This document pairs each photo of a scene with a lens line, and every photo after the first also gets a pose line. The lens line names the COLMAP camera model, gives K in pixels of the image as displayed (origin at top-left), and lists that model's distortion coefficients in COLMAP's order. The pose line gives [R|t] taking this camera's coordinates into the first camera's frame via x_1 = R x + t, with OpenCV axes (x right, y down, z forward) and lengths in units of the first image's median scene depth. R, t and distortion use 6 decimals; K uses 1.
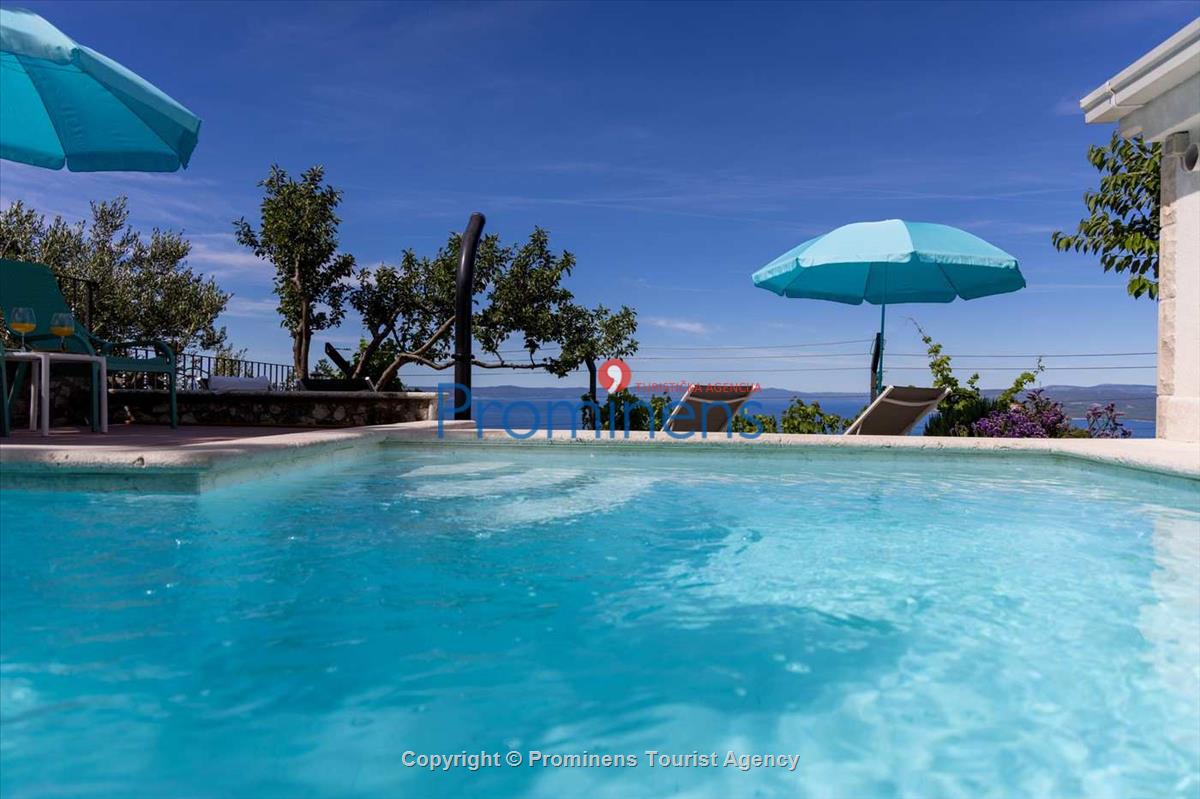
lens RADIAL K [[788.6, 0, 581.8], [0, 788.6, 399.5], [0, 0, 1]] dist [0.000708, -0.002836]
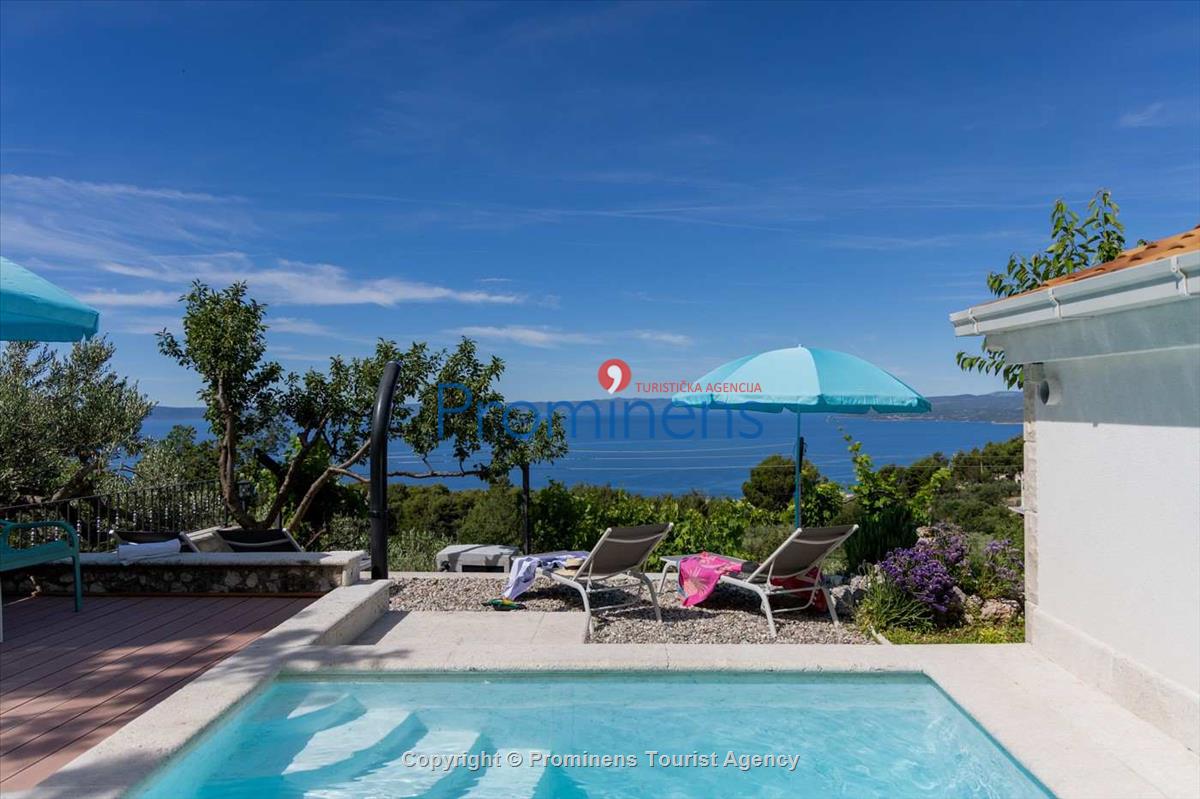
lens RADIAL K [[788.6, 0, 581.8], [0, 788.6, 399.5], [0, 0, 1]] dist [0.000708, -0.002836]
pose [[0.998530, -0.021318, 0.049843, 0.041121], [0.021935, 0.999689, -0.011862, -0.122879], [-0.049575, 0.012938, 0.998687, -0.011535]]
